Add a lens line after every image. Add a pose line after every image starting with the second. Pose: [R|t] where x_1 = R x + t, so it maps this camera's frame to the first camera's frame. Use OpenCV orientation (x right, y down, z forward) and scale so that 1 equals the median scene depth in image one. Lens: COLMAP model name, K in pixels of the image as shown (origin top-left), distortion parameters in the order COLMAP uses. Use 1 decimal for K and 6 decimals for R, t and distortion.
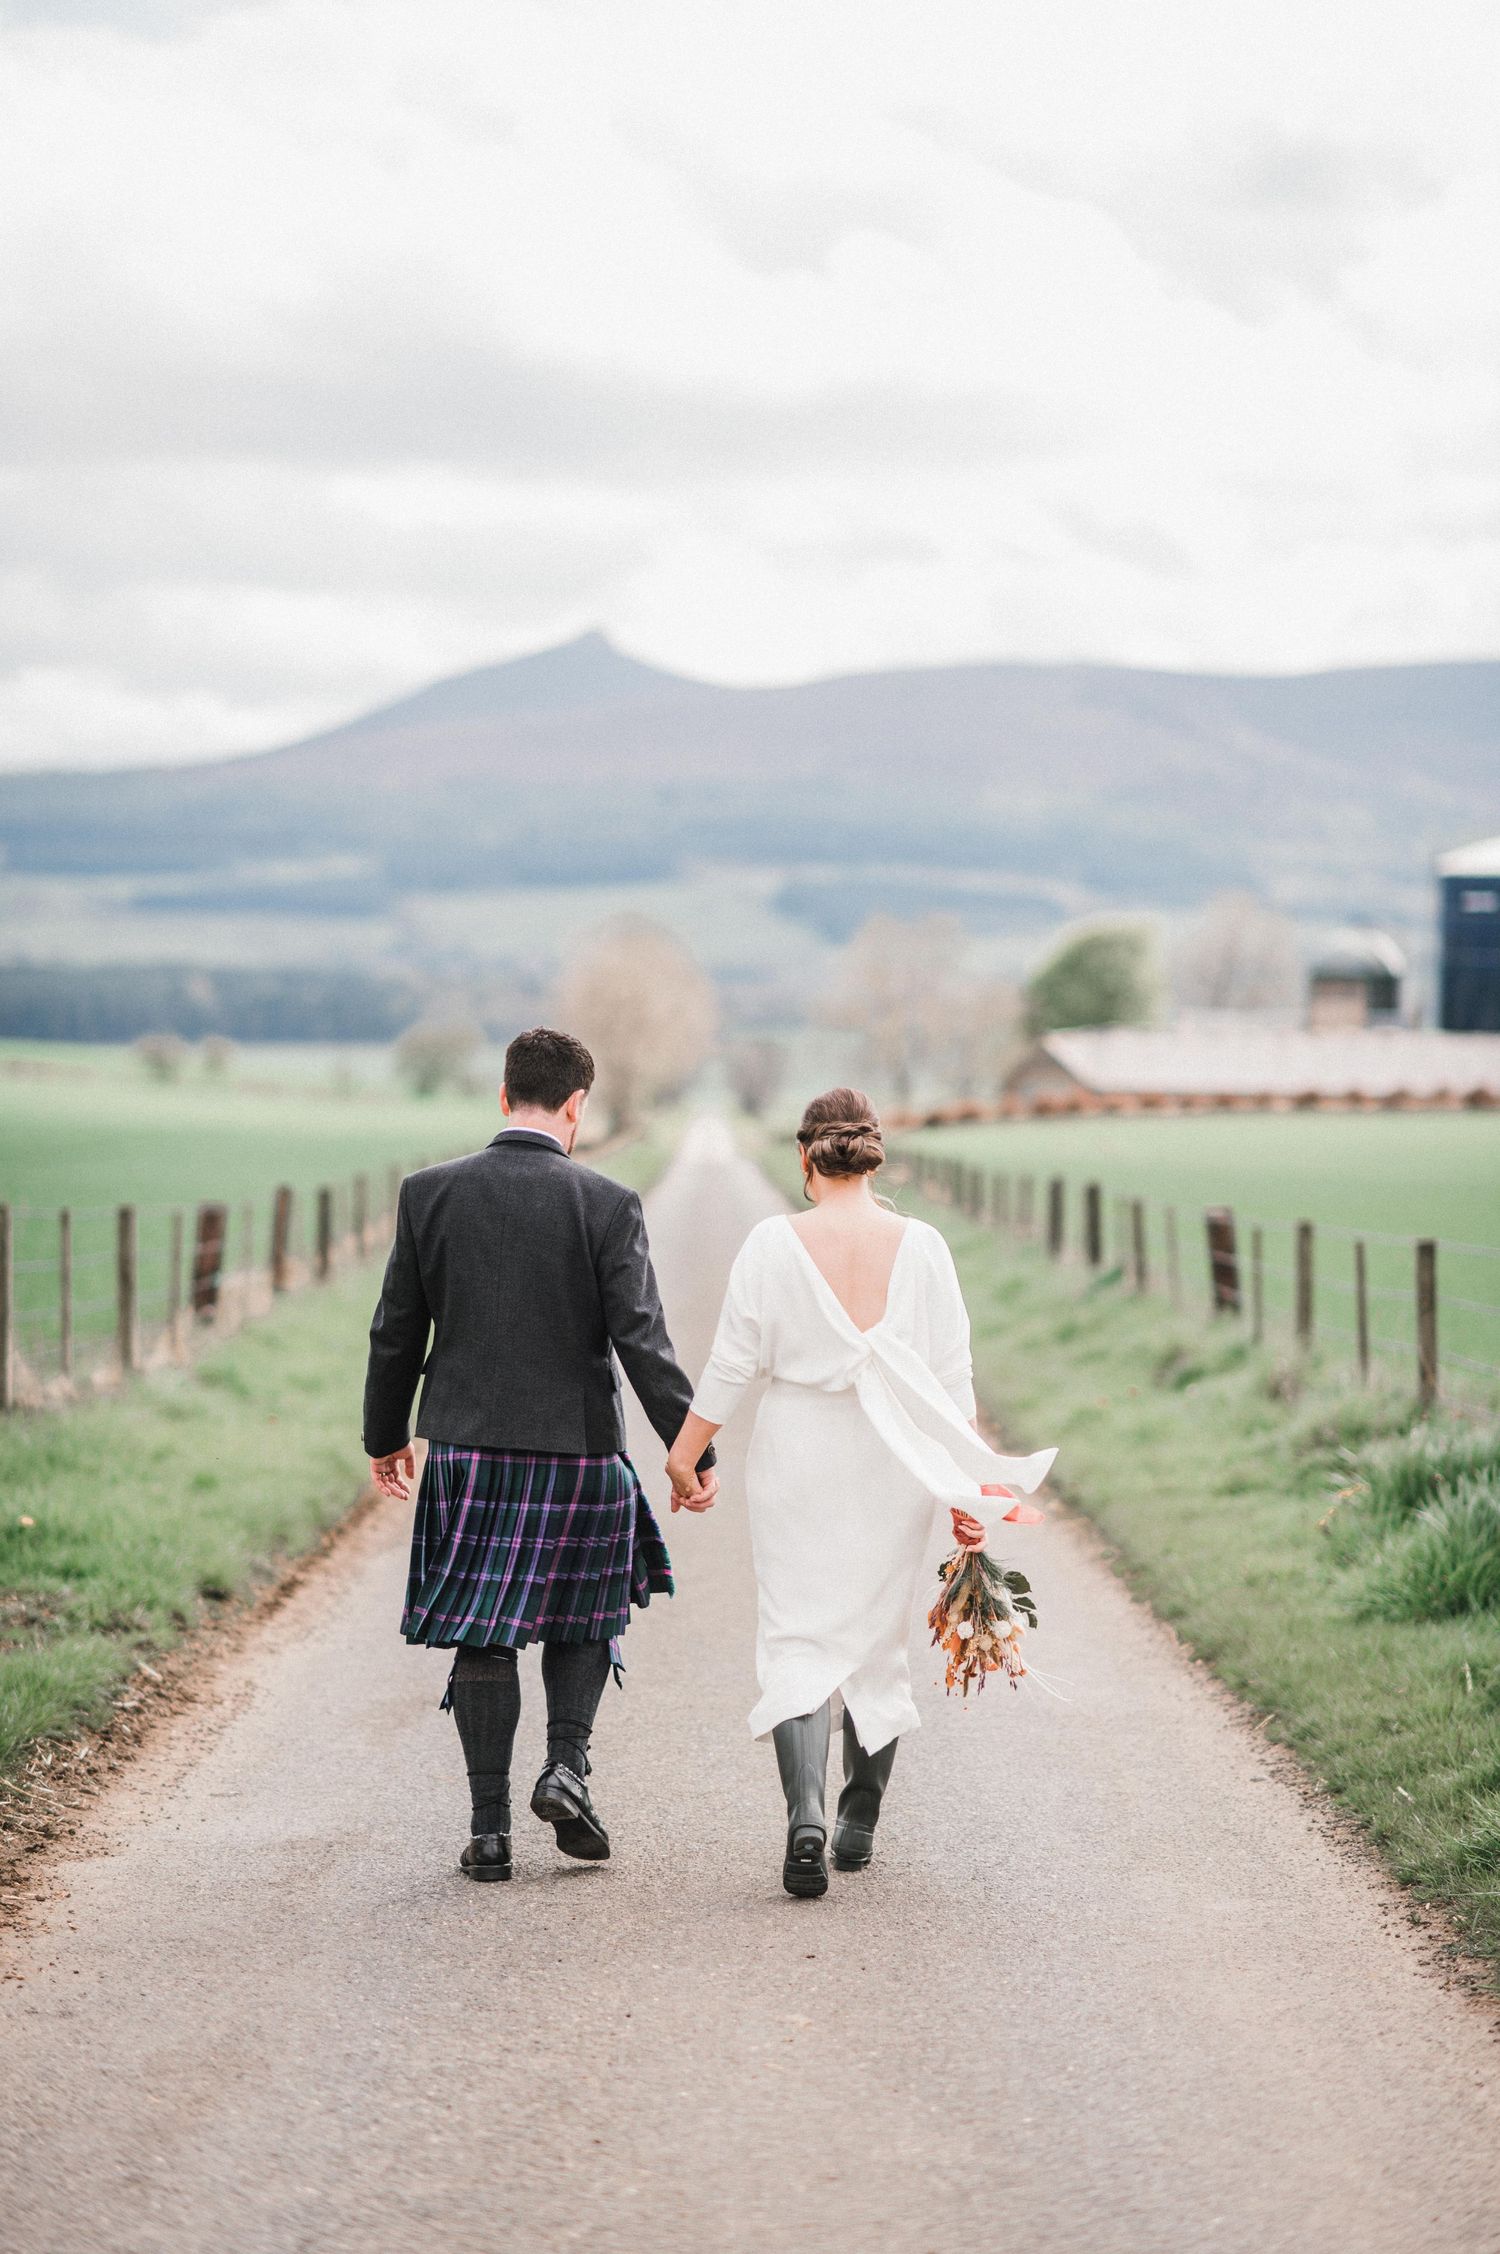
lens RADIAL K [[5537.6, 0, 750.0], [0, 5537.6, 1127.0], [0, 0, 1]] dist [0.018535, -0.089258]
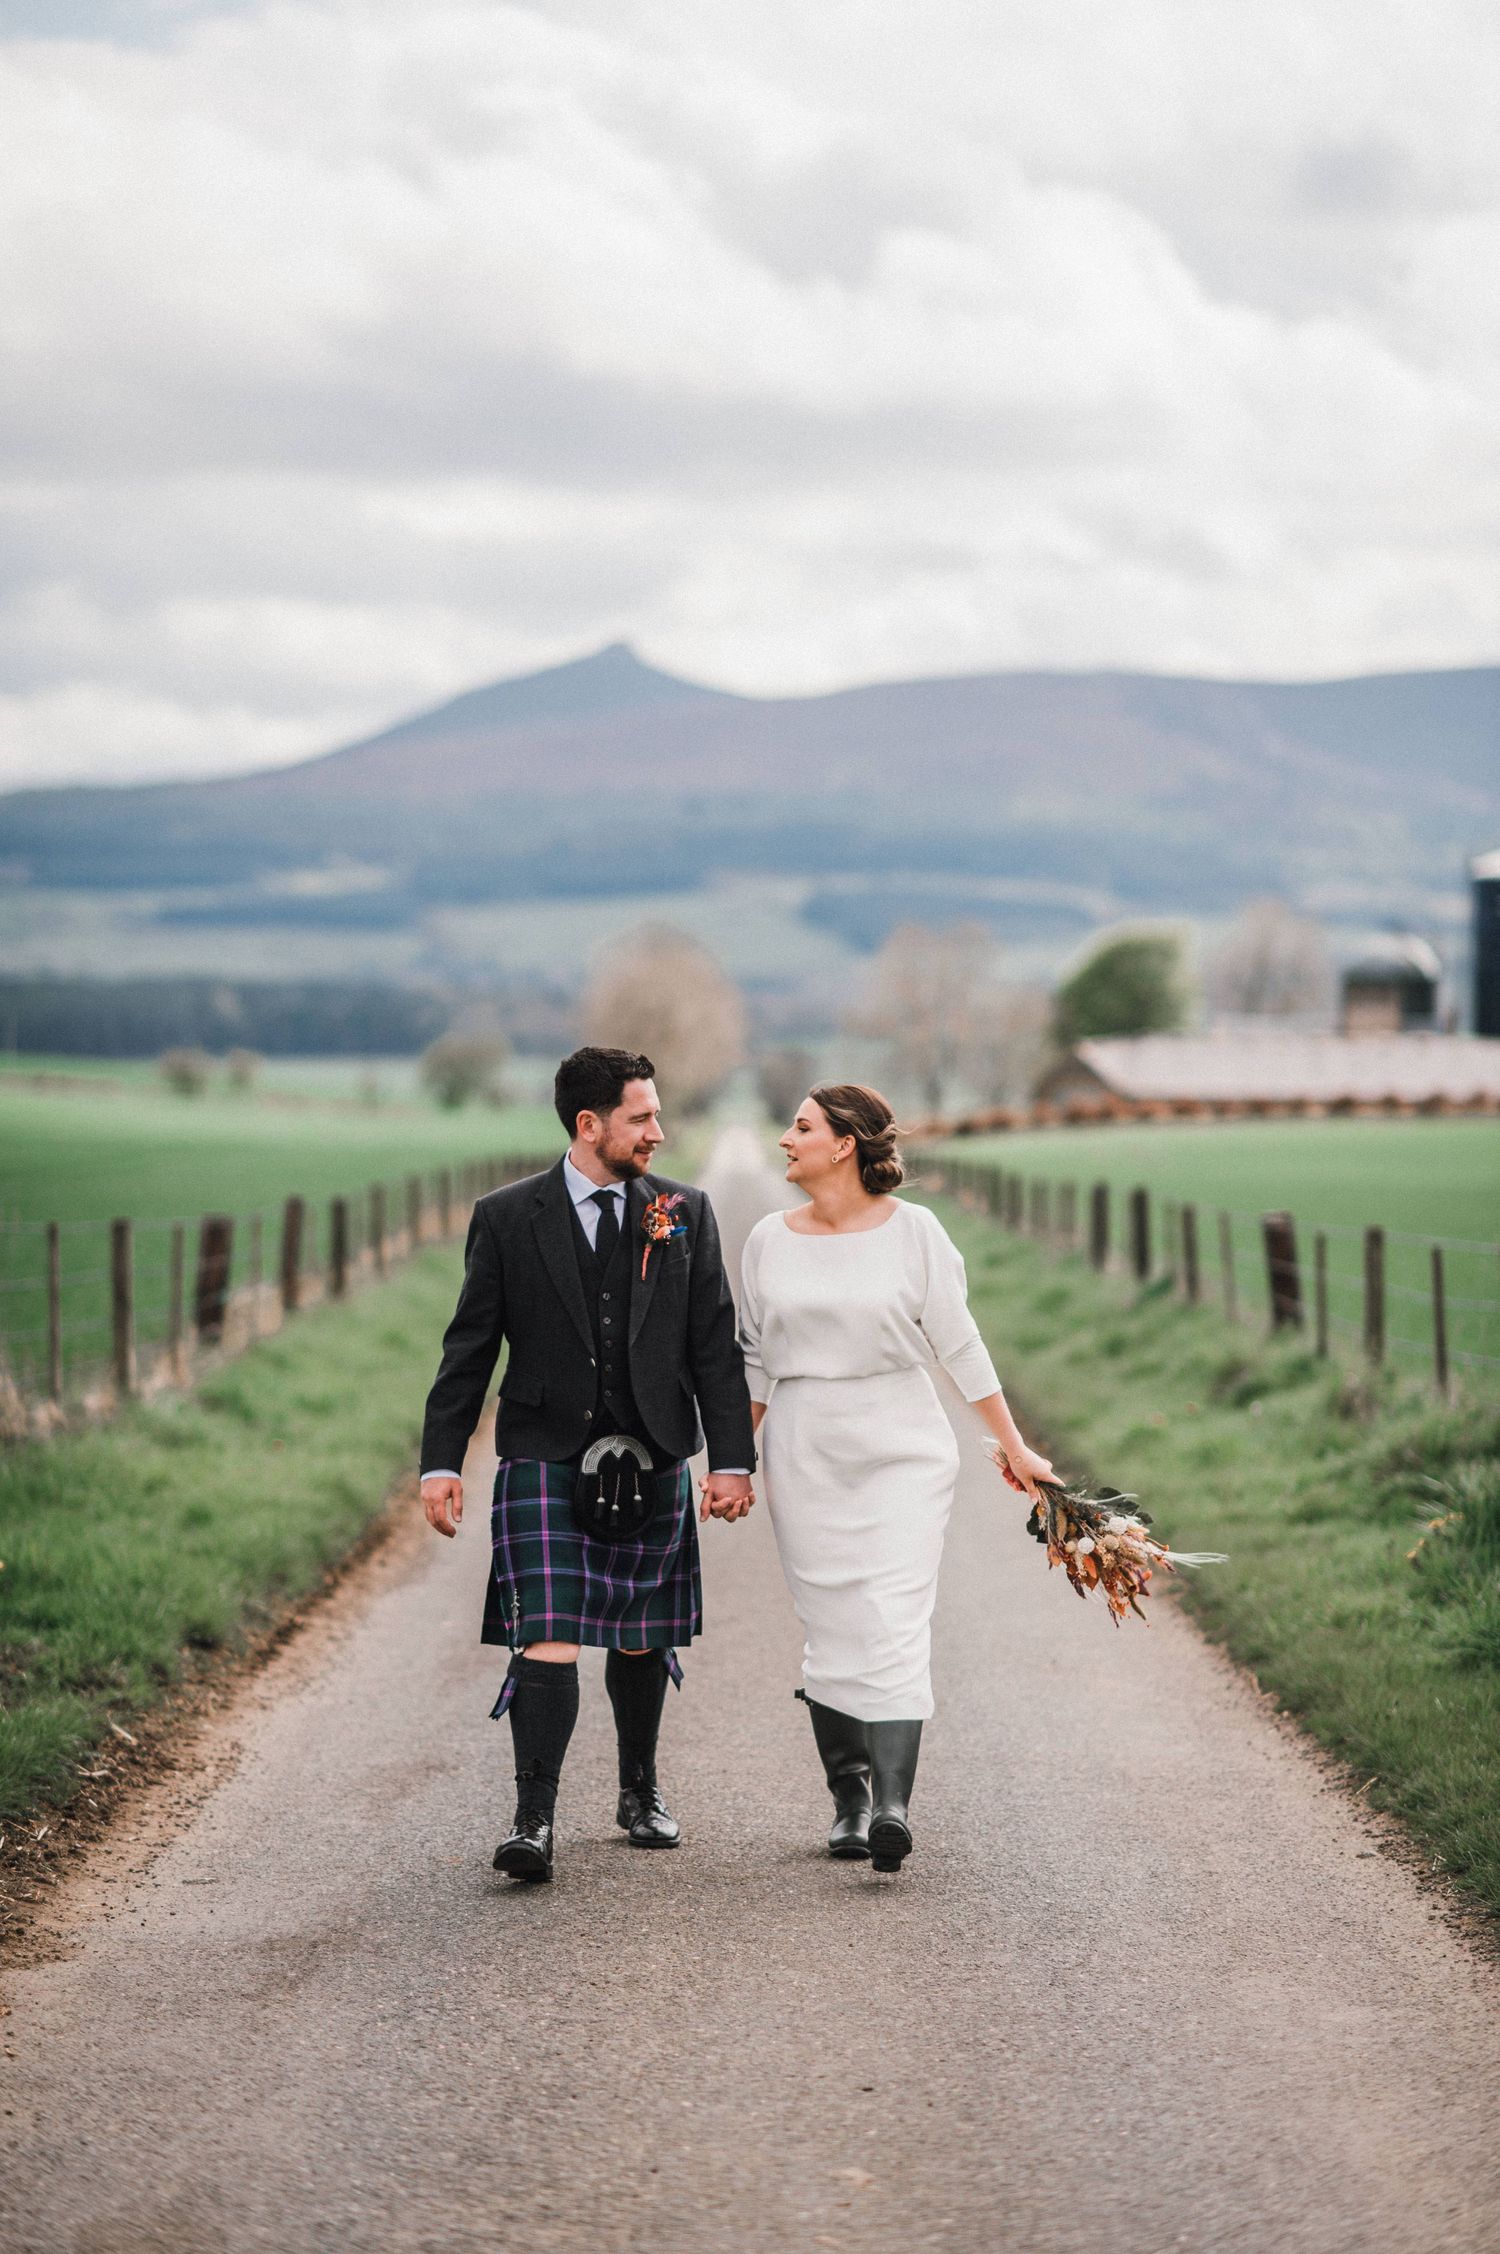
lens RADIAL K [[5537.6, 0, 750.0], [0, 5537.6, 1127.0], [0, 0, 1]] dist [0.018535, -0.089258]
pose [[0.999961, -0.007072, -0.005252, -0.001174], [0.007062, 0.999973, -0.001984, 0.002066], [0.005266, 0.001947, 0.999984, 0.102182]]
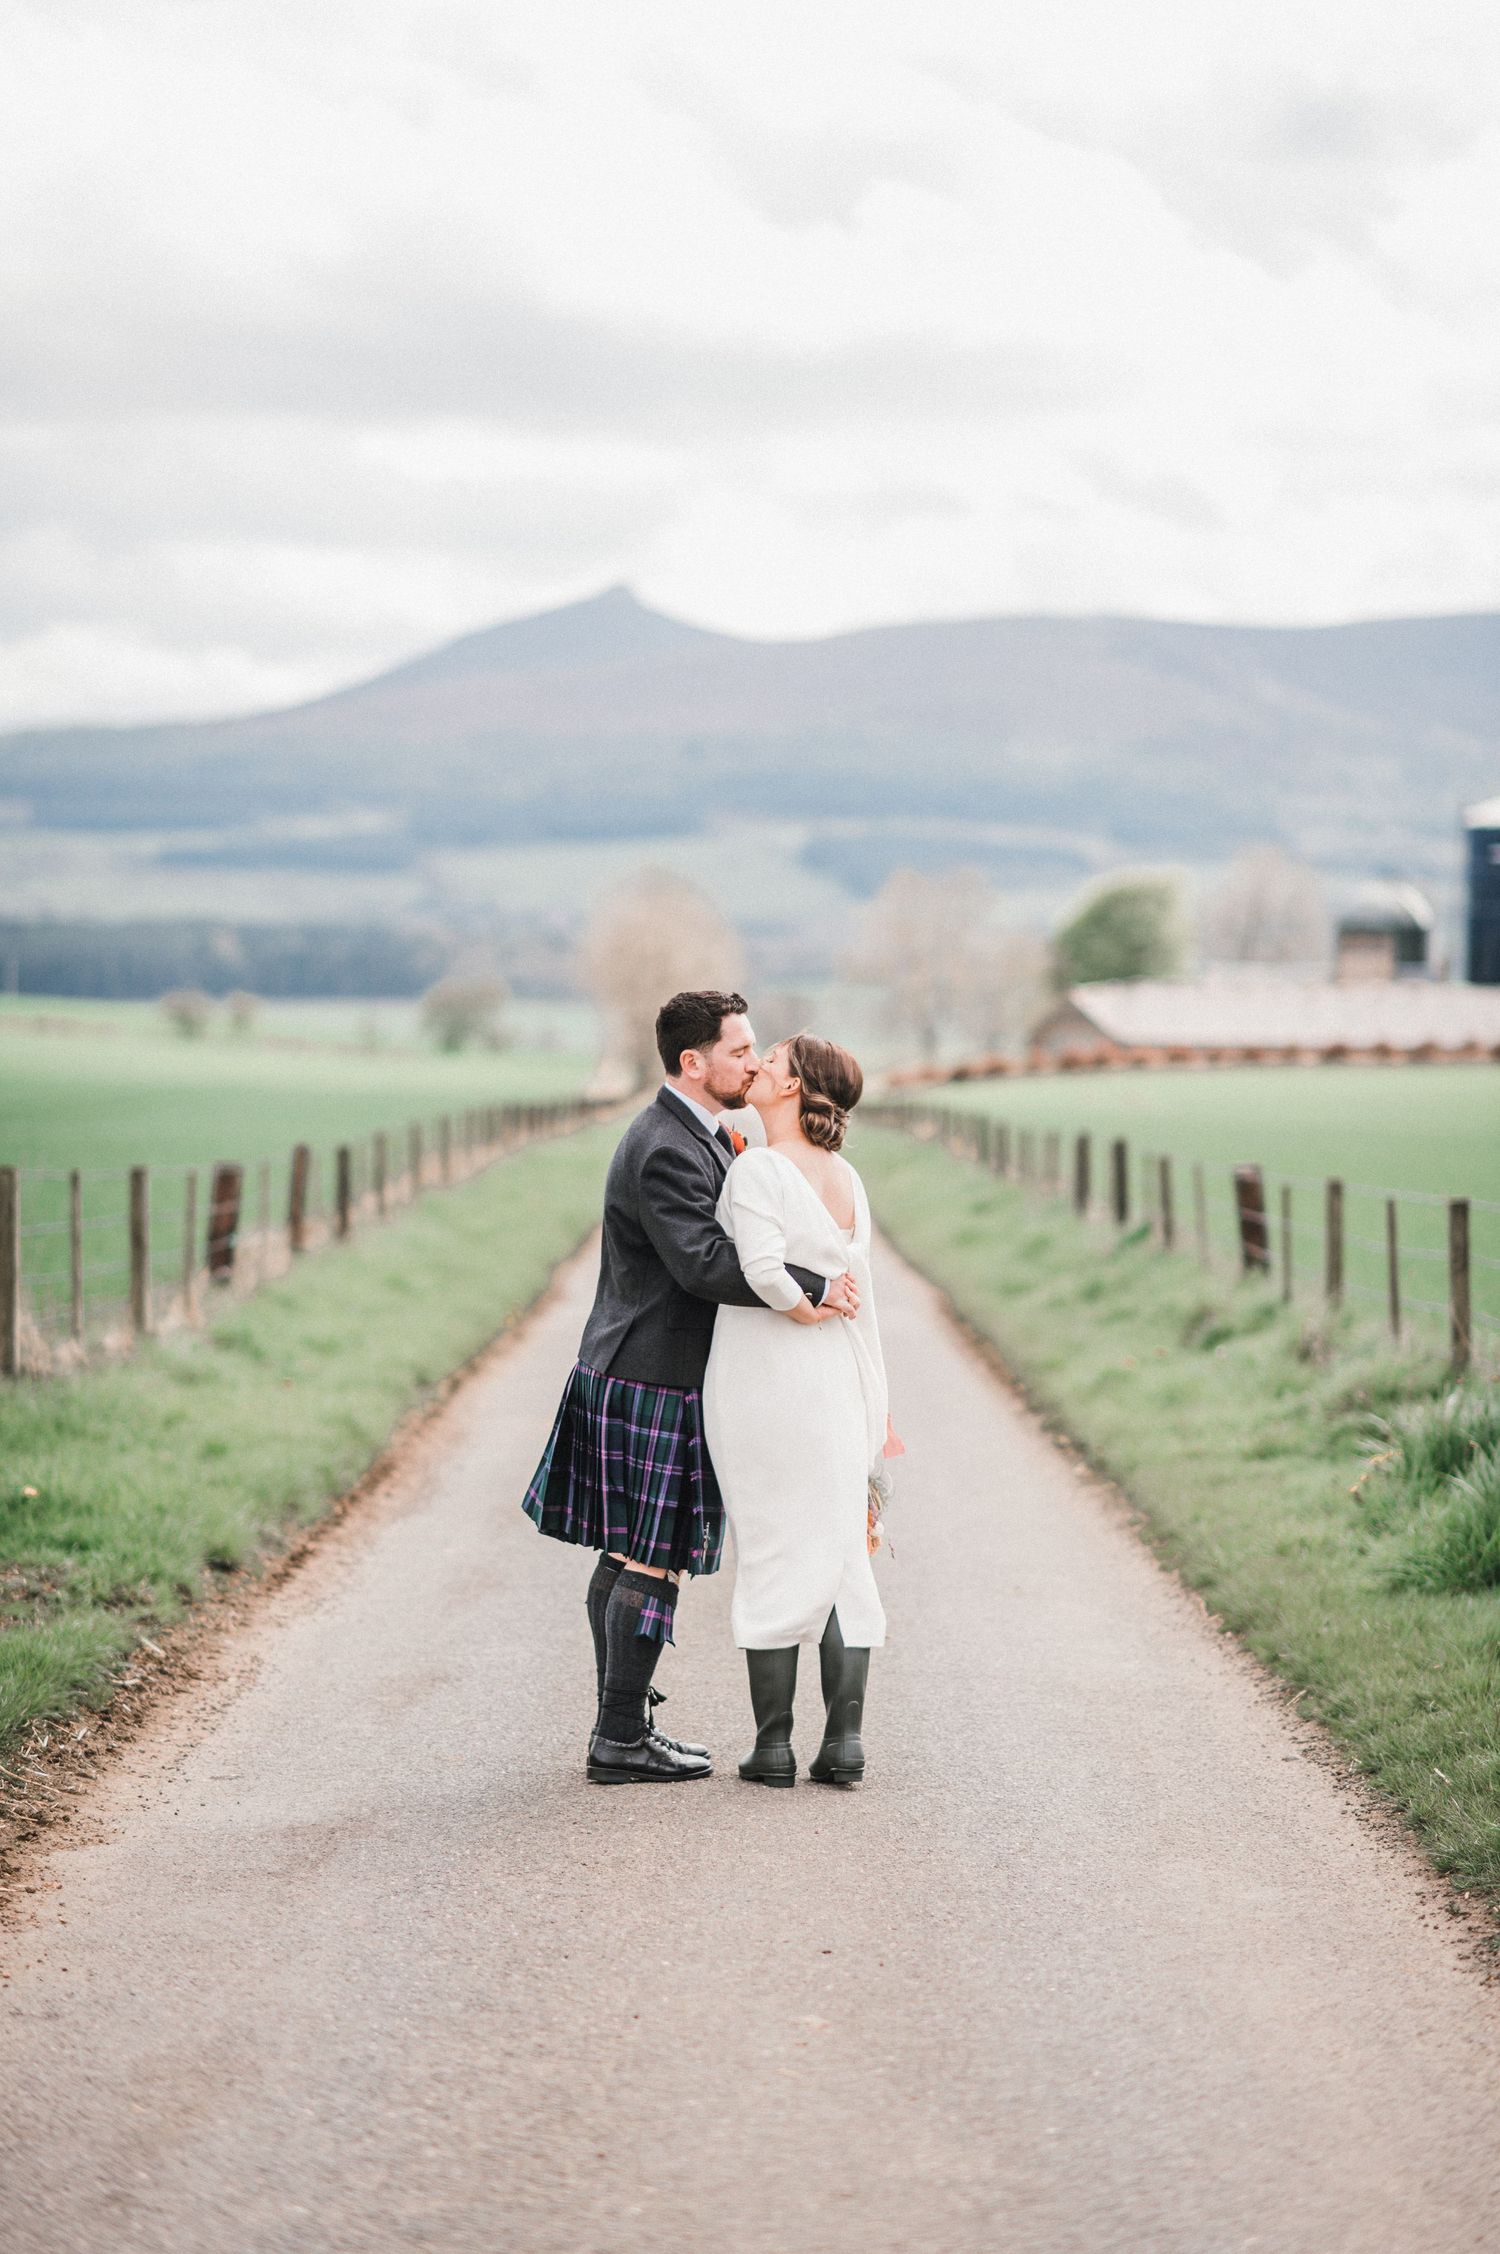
lens RADIAL K [[5533.9, 0, 750.0], [0, 5533.9, 1127.0], [0, 0, 1]] dist [0.014768, 0.066096]
pose [[0.999984, -0.002775, -0.004965, 0.001968], [0.002816, 0.999962, 0.008288, -0.001180], [0.004942, -0.008302, 0.999953, 0.027165]]
